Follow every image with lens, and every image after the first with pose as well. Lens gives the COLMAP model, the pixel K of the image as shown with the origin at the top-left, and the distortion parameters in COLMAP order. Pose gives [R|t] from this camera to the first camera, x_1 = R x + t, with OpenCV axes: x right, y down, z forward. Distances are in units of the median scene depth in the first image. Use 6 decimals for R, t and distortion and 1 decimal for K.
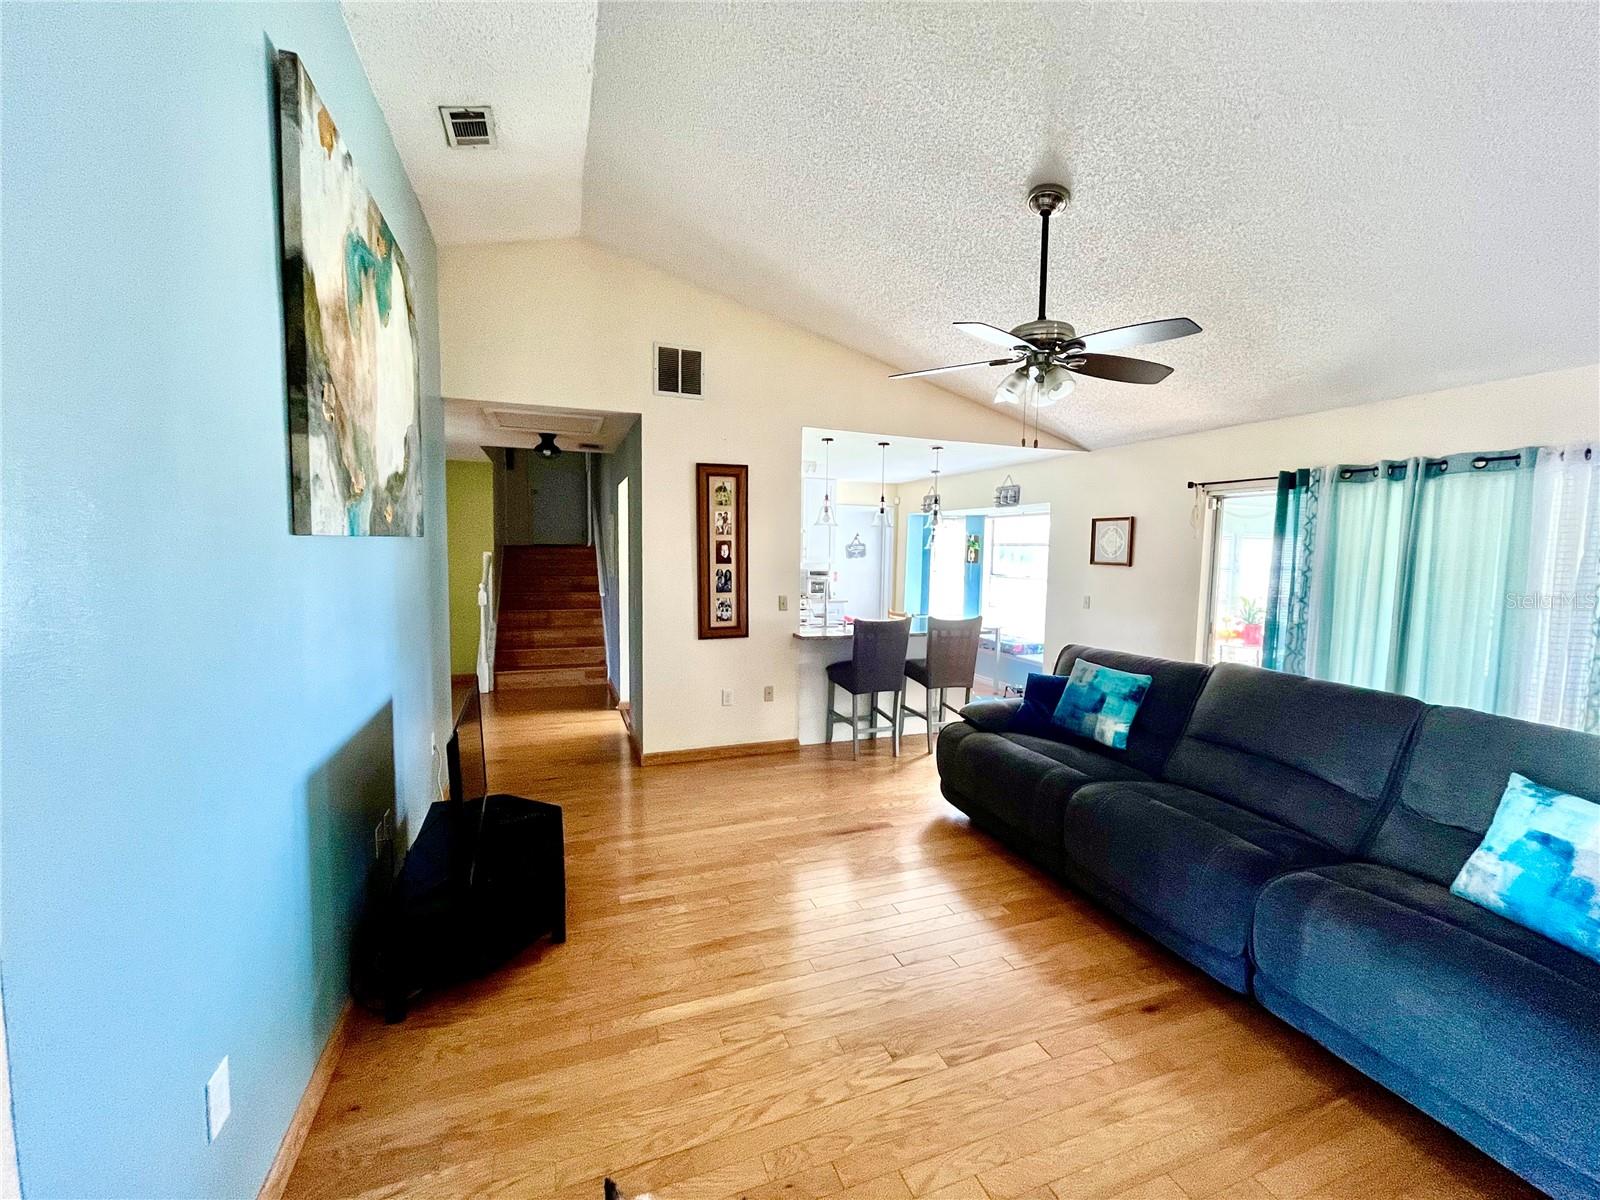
lens RADIAL K [[649.4, 0, 803.6], [0, 649.4, 599.0], [0, 0, 1]] dist [0.014320, 0.000231]
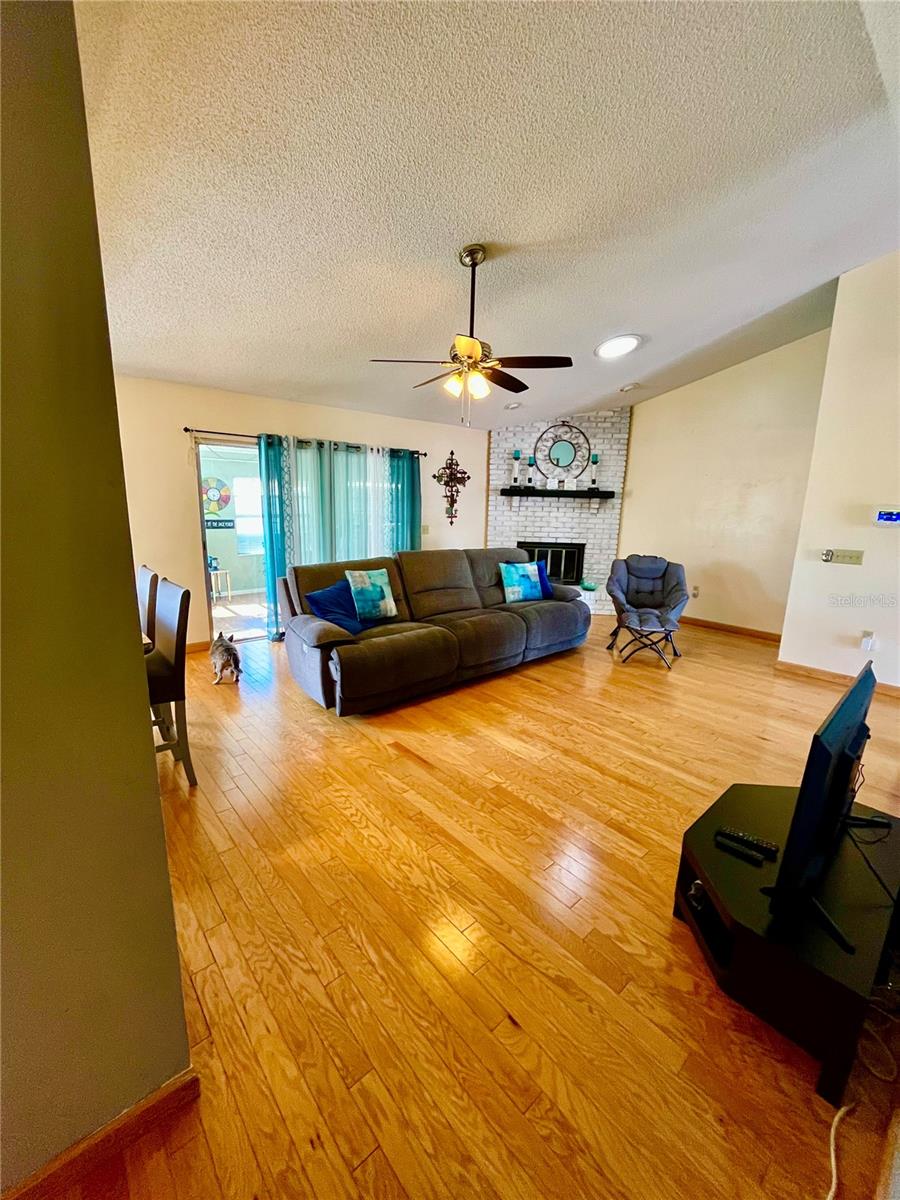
lens RADIAL K [[487.0, 0, 455.7], [0, 487.0, 600.3], [0, 0, 1]] dist [0.014320, 0.000231]
pose [[-0.347089, -0.217664, 0.912224, -0.658216], [0.046099, 0.967558, 0.248407, -0.100070], [-0.936699, 0.128272, -0.325794, 1.226960]]
